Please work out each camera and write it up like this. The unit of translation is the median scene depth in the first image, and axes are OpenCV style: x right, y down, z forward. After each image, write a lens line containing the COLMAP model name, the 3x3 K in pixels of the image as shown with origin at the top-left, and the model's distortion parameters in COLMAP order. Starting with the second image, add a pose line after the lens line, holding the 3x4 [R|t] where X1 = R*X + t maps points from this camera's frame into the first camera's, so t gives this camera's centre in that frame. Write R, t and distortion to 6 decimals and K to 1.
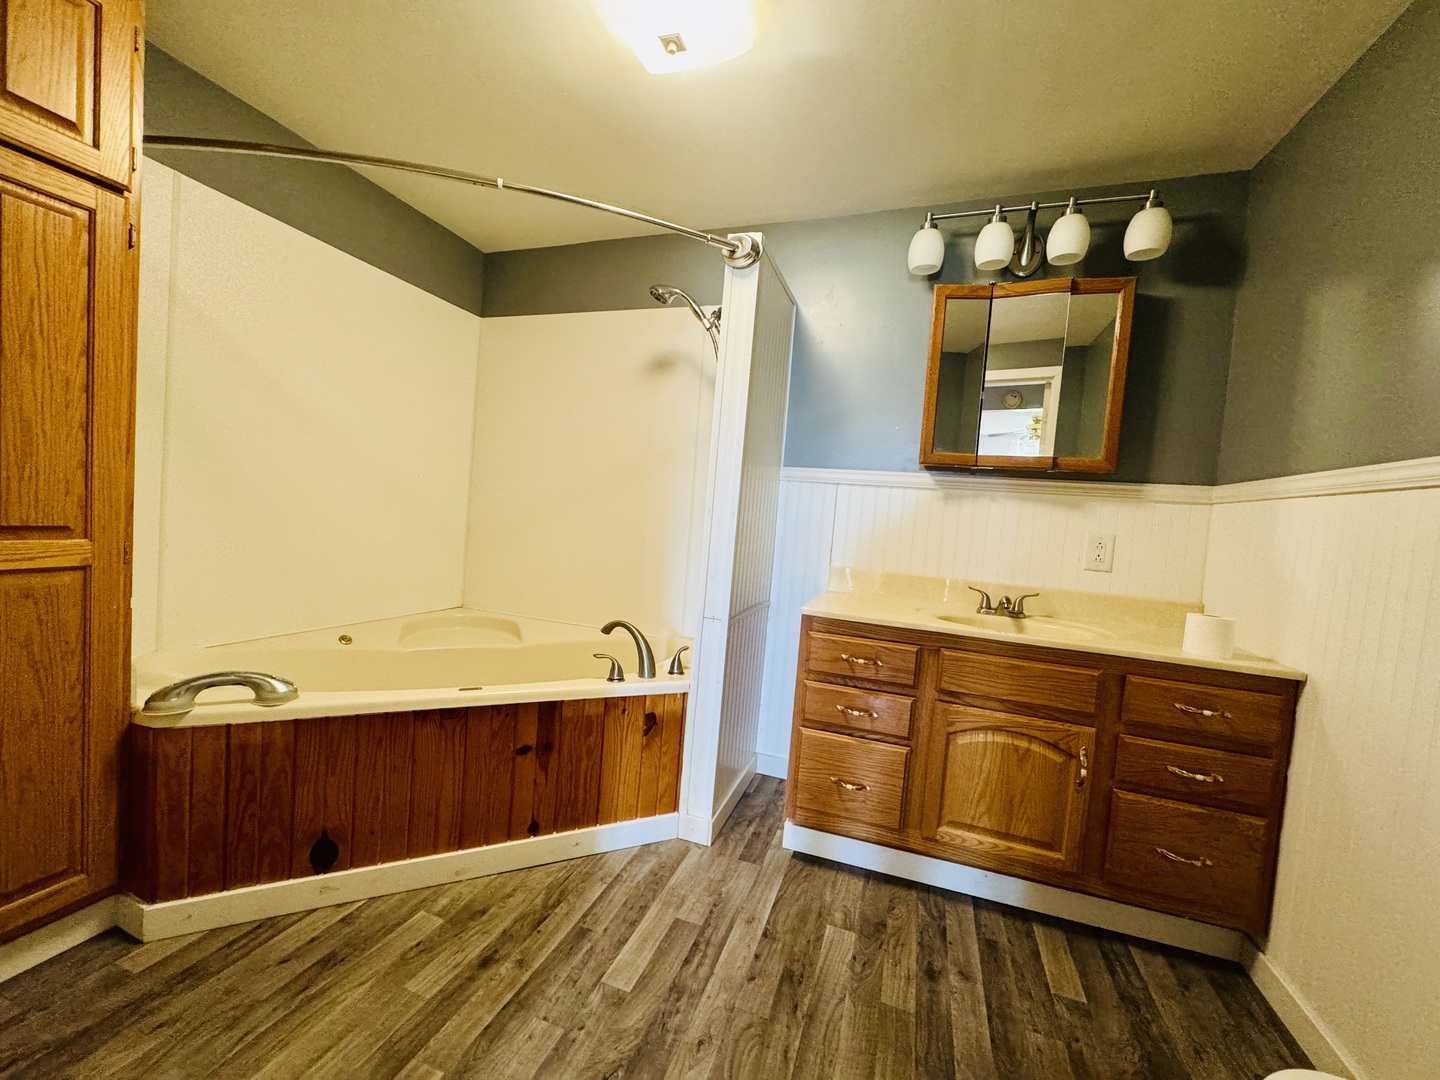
lens RADIAL K [[571.6, 0, 720.0], [0, 571.6, 540.0], [0, 0, 1]] dist [-0.001417, 0.000351]
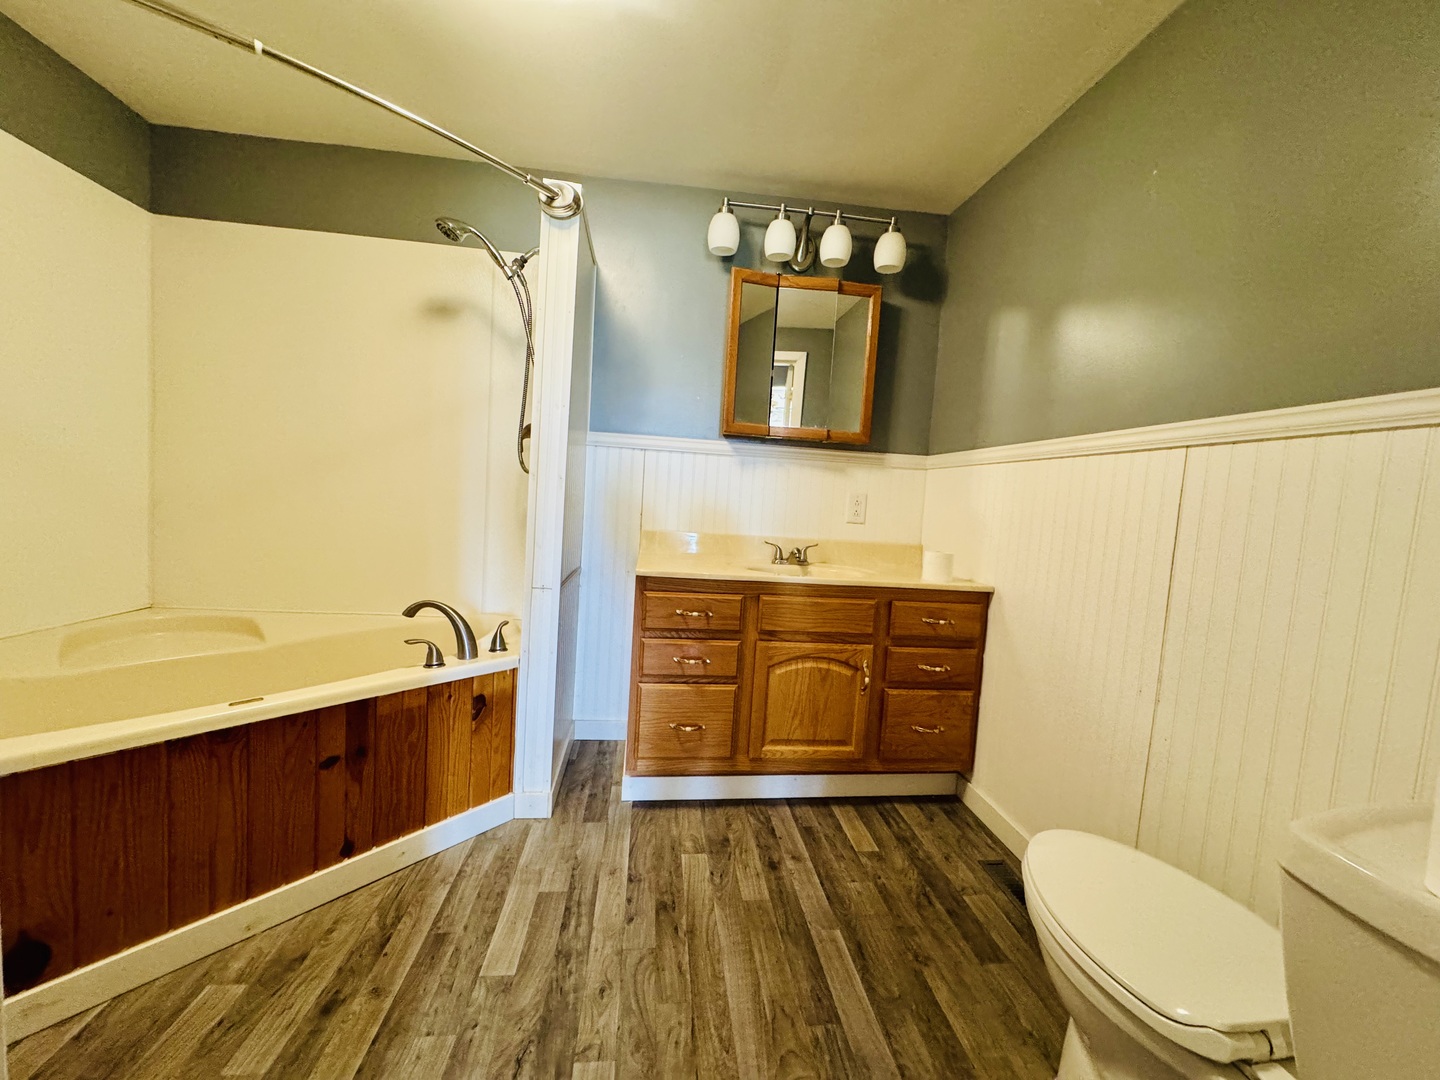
lens RADIAL K [[571.6, 0, 720.0], [0, 571.6, 540.0], [0, 0, 1]] dist [-0.001417, 0.000351]
pose [[0.898713, -0.052269, 0.435412, -0.175883], [0.027636, 0.997648, 0.062721, 0.004968], [-0.437666, -0.044335, 0.898044, 0.009191]]
